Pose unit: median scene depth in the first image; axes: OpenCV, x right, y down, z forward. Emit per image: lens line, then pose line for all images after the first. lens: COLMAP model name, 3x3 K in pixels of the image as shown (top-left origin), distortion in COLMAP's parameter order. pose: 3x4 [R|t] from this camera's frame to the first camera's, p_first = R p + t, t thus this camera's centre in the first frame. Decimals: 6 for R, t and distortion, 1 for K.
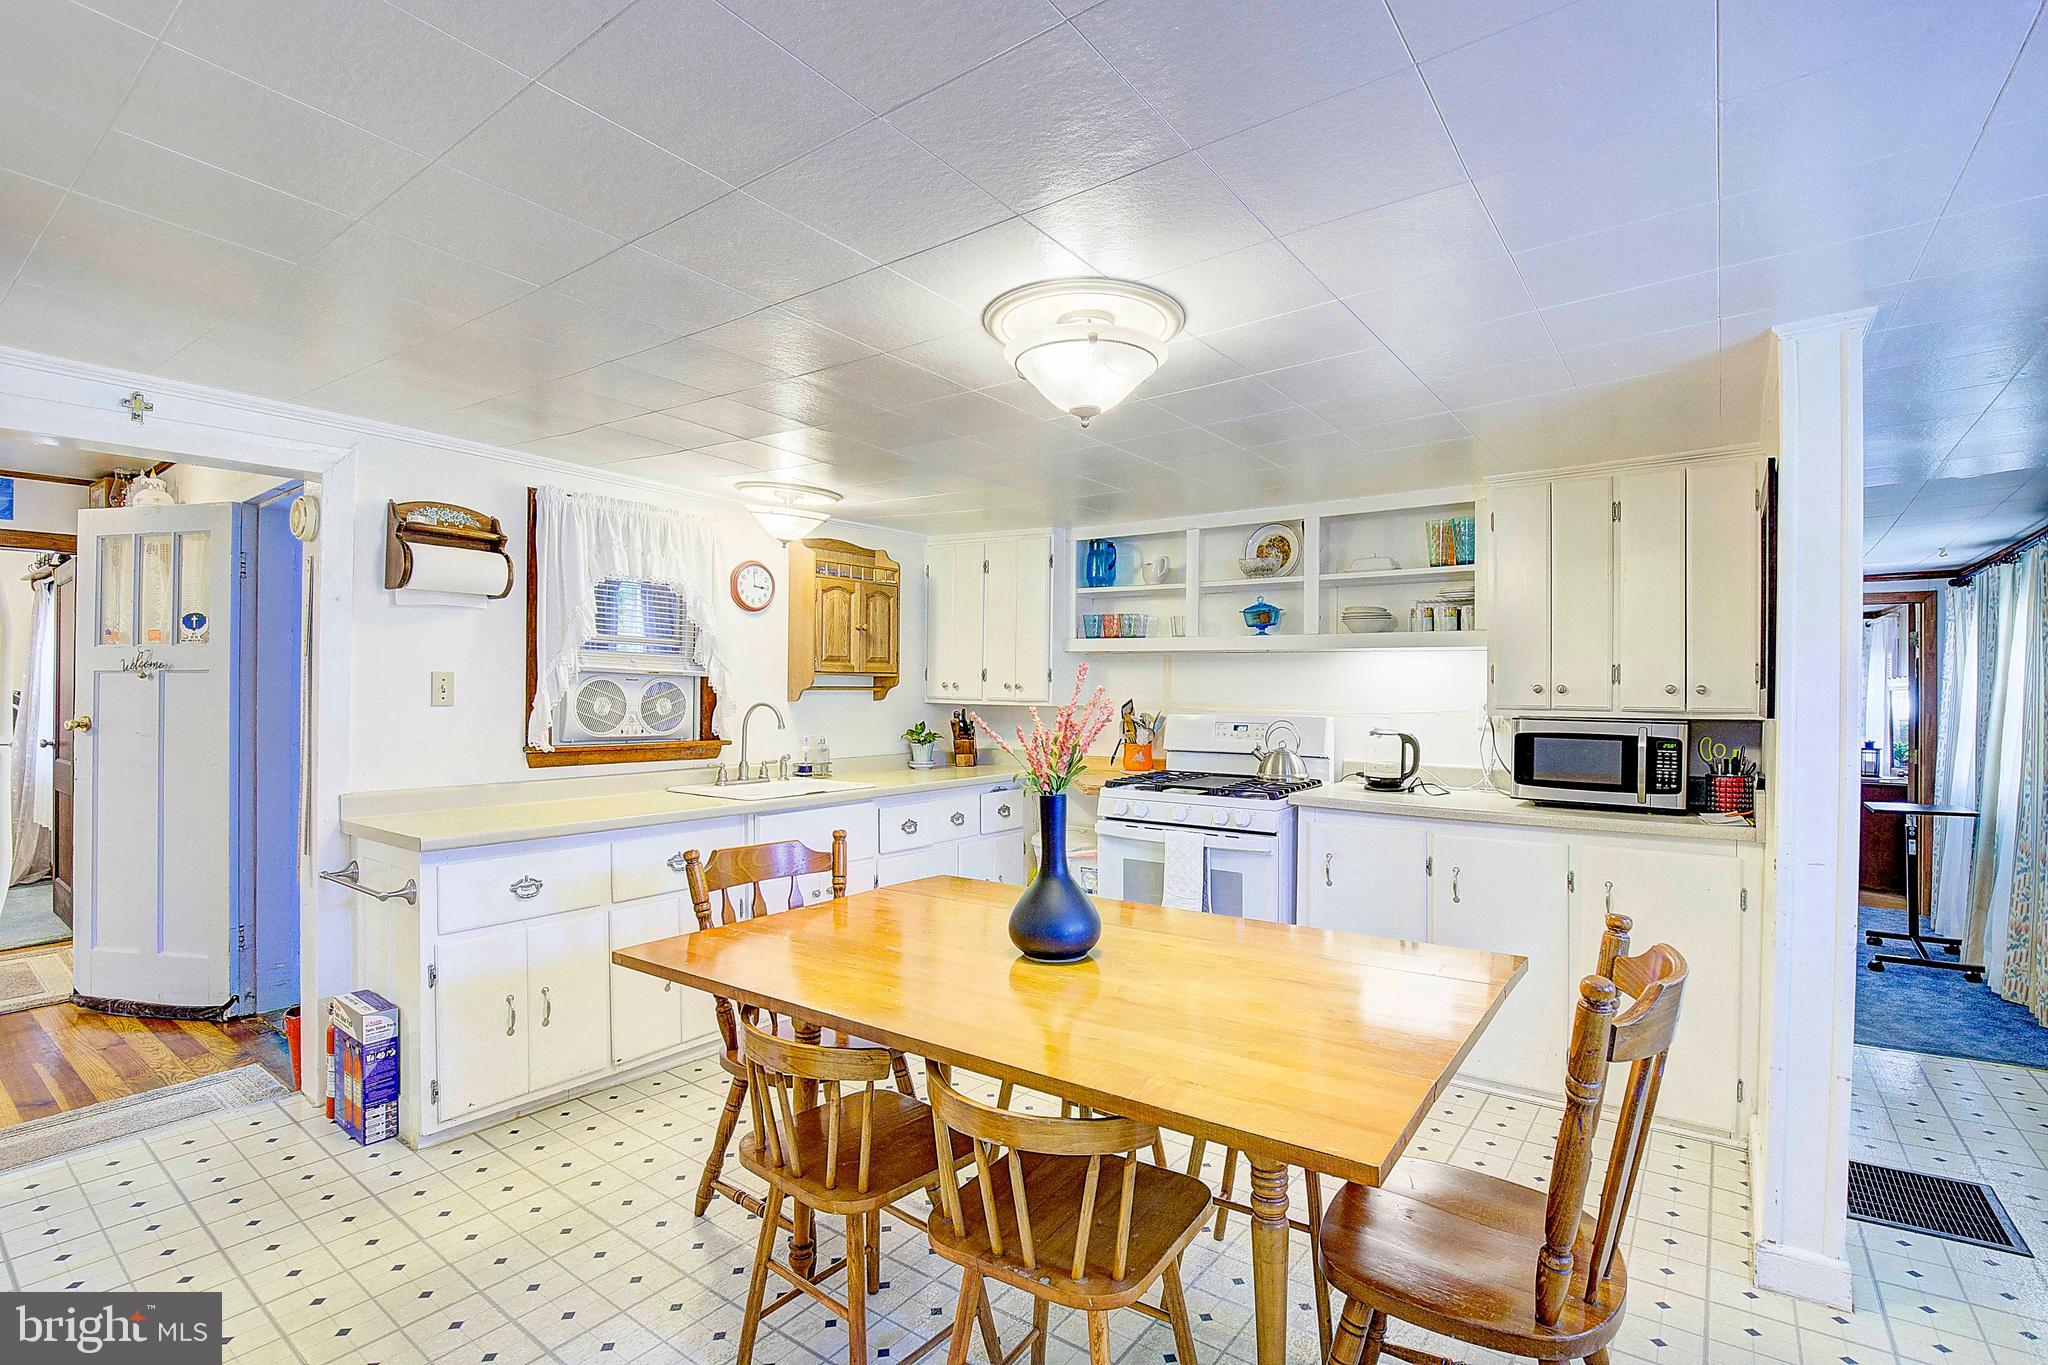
lens RADIAL K [[930.4, 0, 1024.0], [0, 930.4, 682.5], [0, 0, 1]] dist [-0.000197, -0.000004]
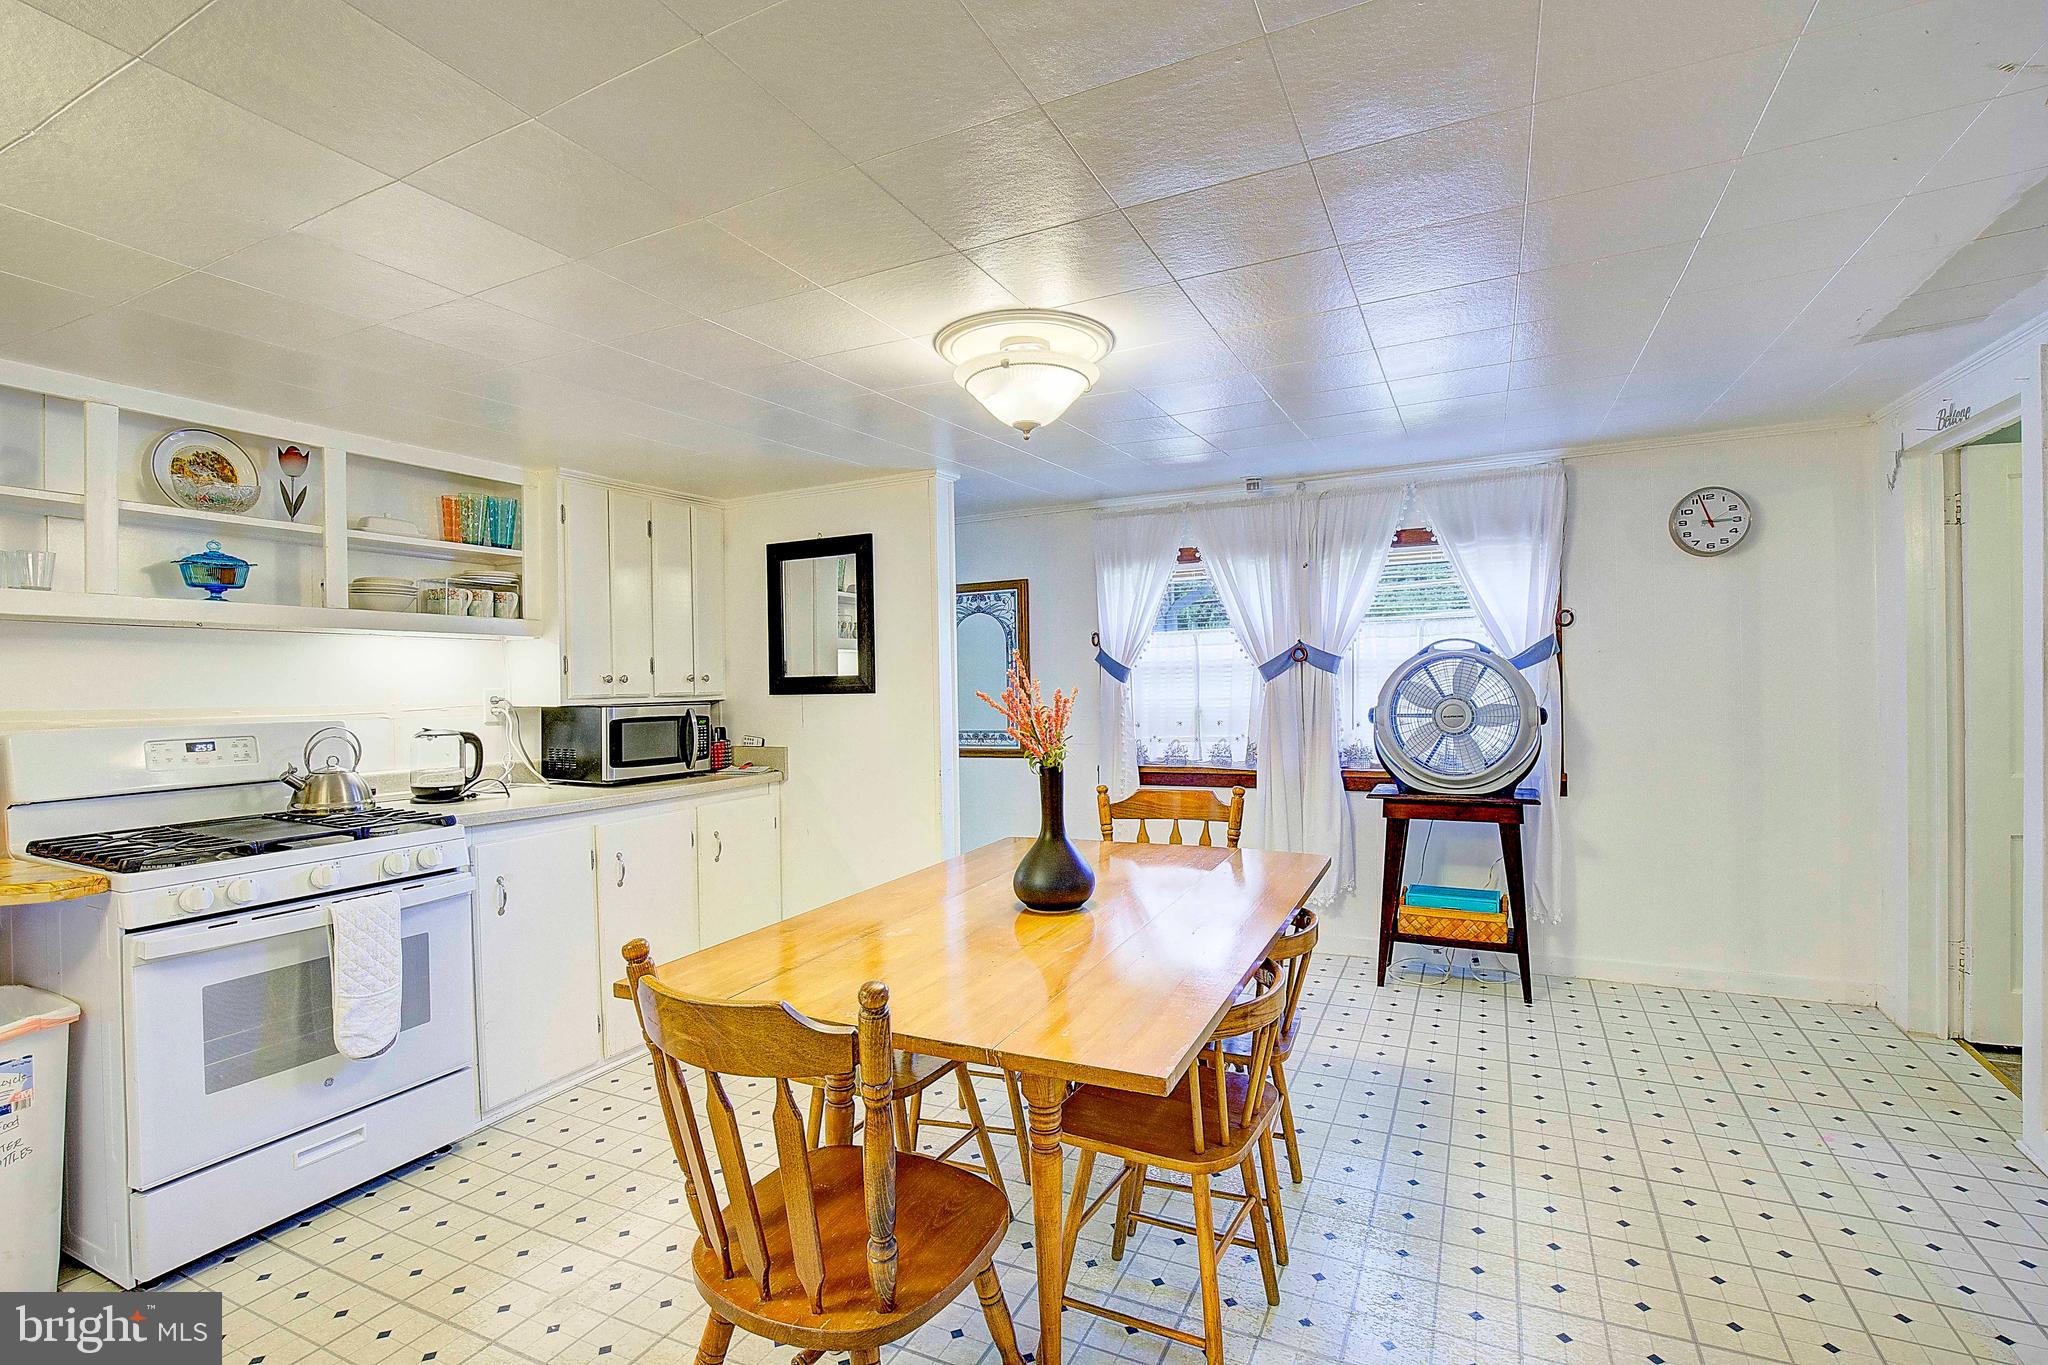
lens RADIAL K [[977.0, 0, 1024.0], [0, 977.0, 682.5], [0, 0, 1]] dist [-0.000821, -0.000110]
pose [[-0.164079, -0.005062, 0.986434, -0.578760], [0.009477, 0.999933, 0.006708, 0.007183], [-0.986402, 0.010449, -0.164020, 0.635596]]
